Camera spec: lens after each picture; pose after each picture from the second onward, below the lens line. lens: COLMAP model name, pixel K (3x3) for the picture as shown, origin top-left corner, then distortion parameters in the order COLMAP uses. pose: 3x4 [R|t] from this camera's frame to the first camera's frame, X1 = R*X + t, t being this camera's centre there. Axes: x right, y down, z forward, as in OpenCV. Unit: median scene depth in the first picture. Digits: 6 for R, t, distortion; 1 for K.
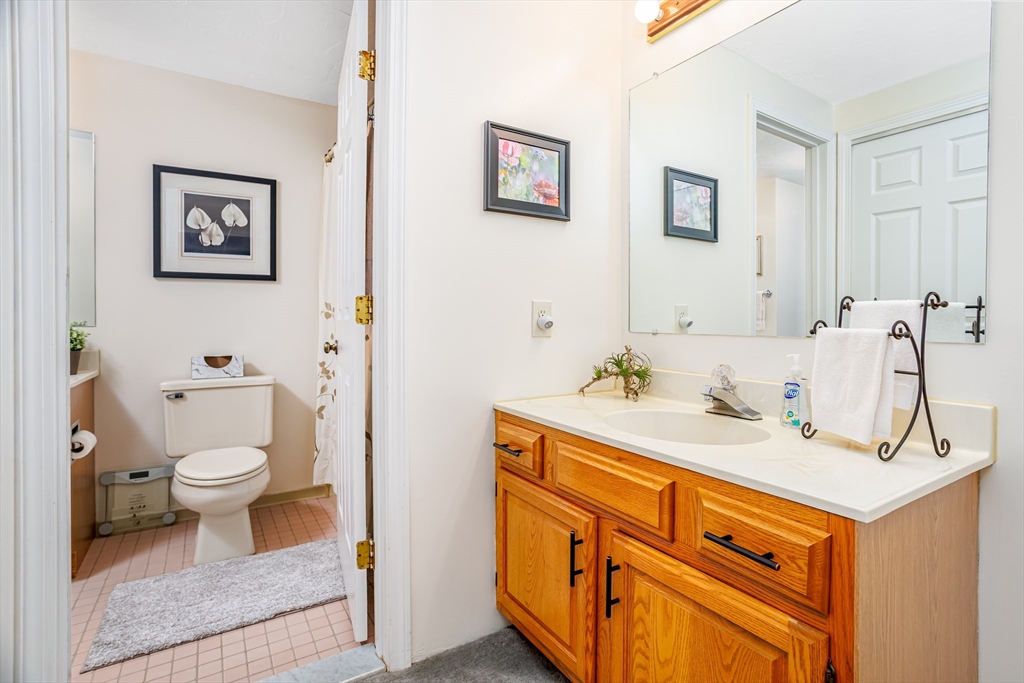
lens RADIAL K [[498.5, 0, 524.9], [0, 498.5, 325.1], [0, 0, 1]] dist [-0.043113, 0.022726]
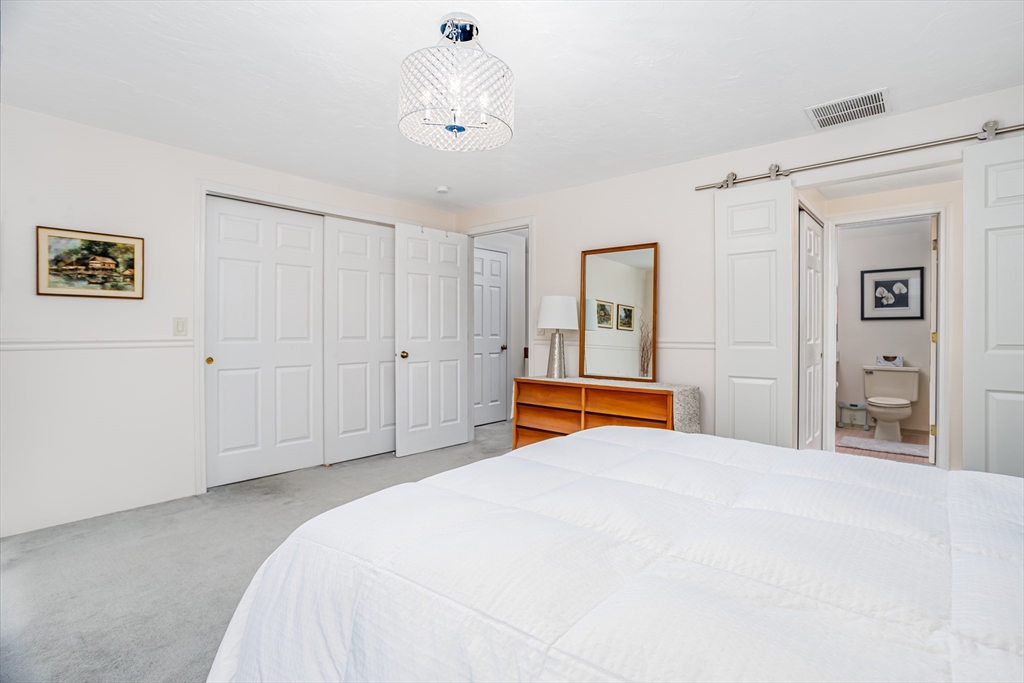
lens RADIAL K [[498.5, 0, 501.1], [0, 498.5, 330.0], [0, 0, 1]] dist [-0.043113, 0.022726]
pose [[0.258966, -0.004940, -0.965874, 0.997202], [-0.013495, 0.999871, -0.008732, -0.009802], [0.965792, 0.015296, 0.258866, -1.188931]]
